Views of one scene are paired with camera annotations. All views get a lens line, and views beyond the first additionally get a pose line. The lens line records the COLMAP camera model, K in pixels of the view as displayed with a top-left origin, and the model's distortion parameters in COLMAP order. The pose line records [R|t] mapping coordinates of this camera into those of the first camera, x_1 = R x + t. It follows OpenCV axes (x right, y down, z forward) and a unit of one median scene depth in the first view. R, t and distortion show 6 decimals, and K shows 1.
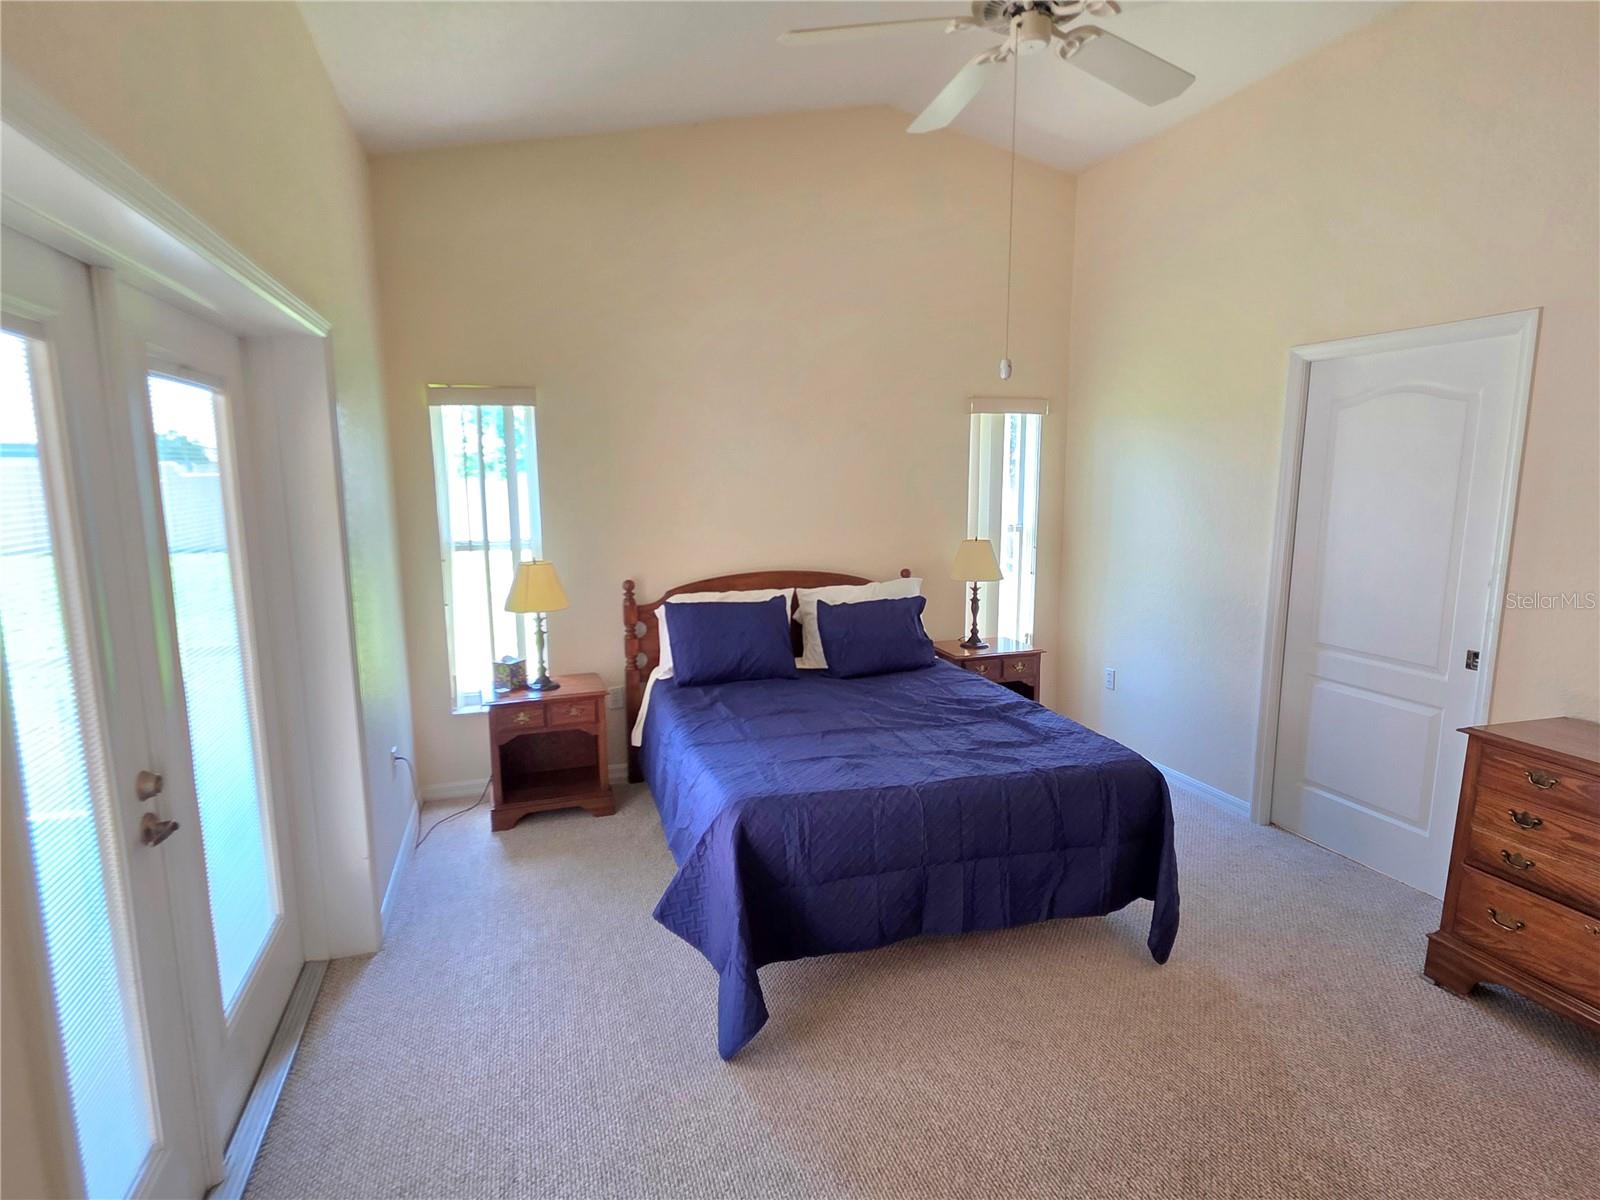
lens RADIAL K [[831.9, 0, 797.2], [0, 831.9, 600.1], [0, 0, 1]] dist [0.000046, -0.000963]
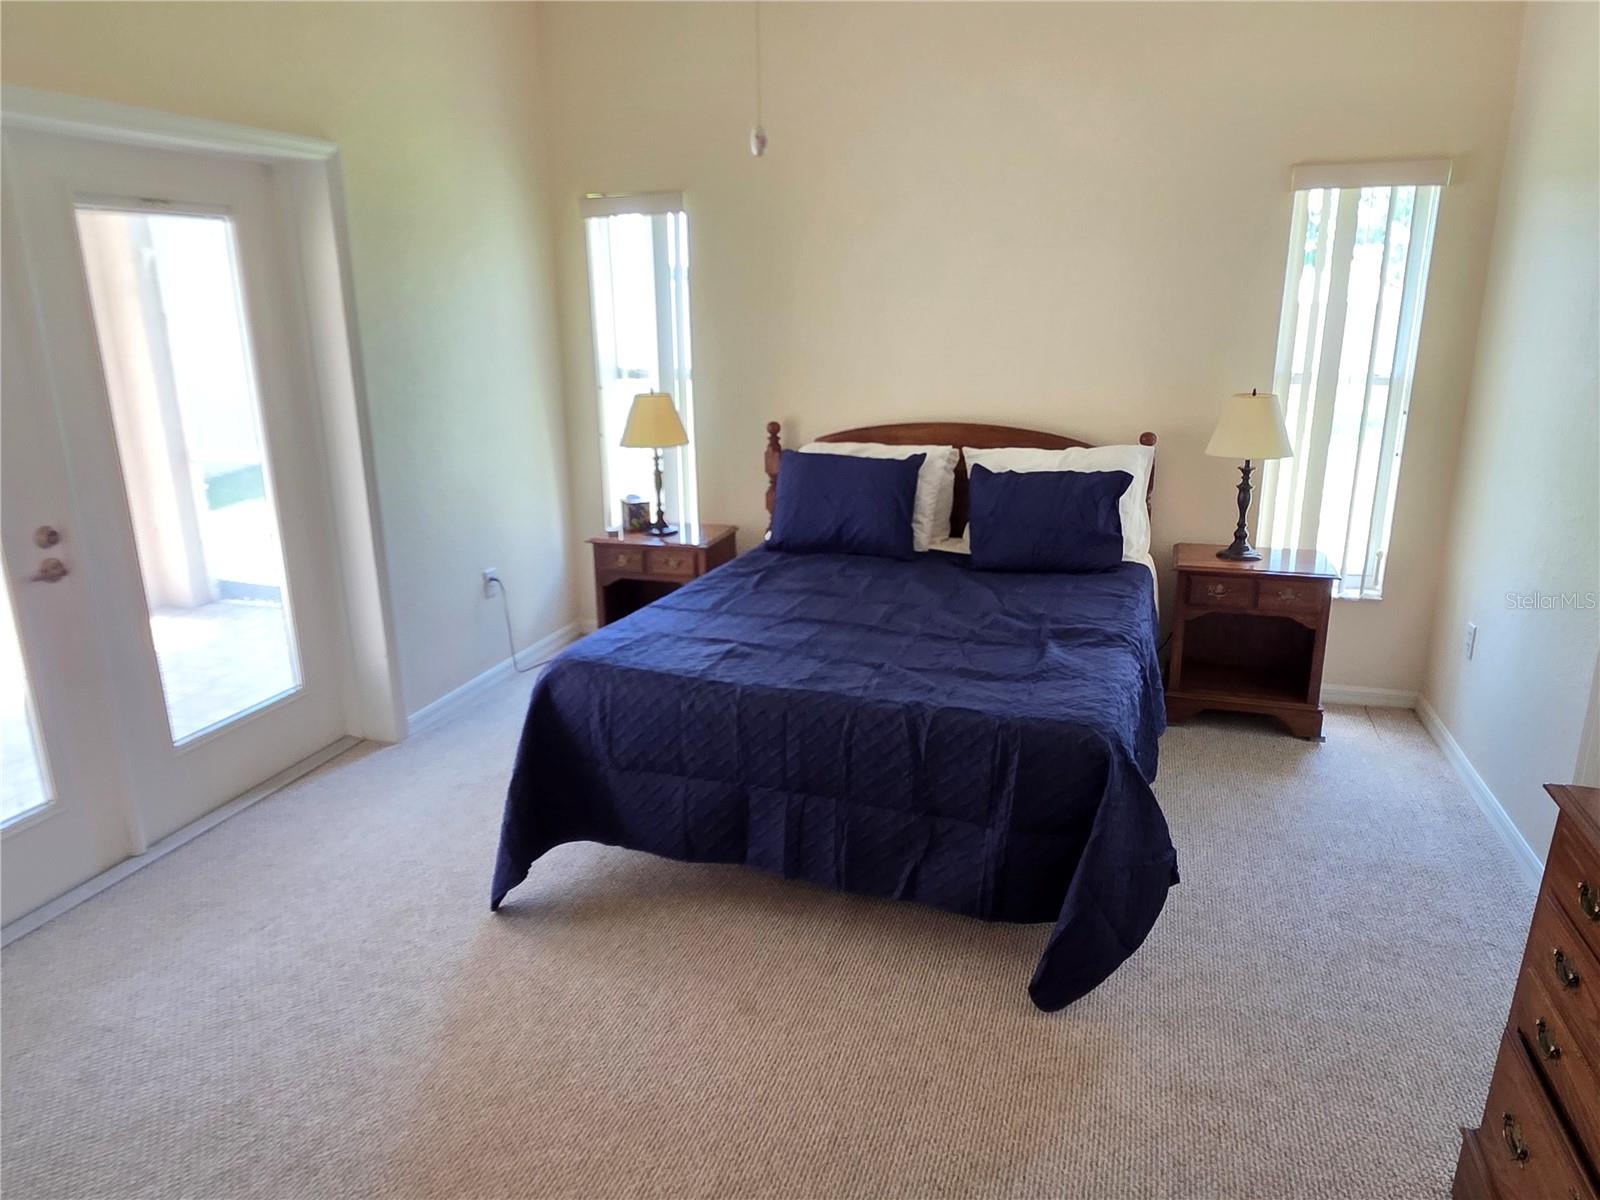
lens RADIAL K [[1058.1, 0, 803.2], [0, 1058.1, 600.2], [0, 0, 1]] dist [0.003334, -0.003535]
pose [[0.821903, 0.154833, -0.548180, 0.512846], [-0.082284, 0.984528, 0.154709, -0.016446], [0.563652, -0.082049, 0.821927, 0.133036]]
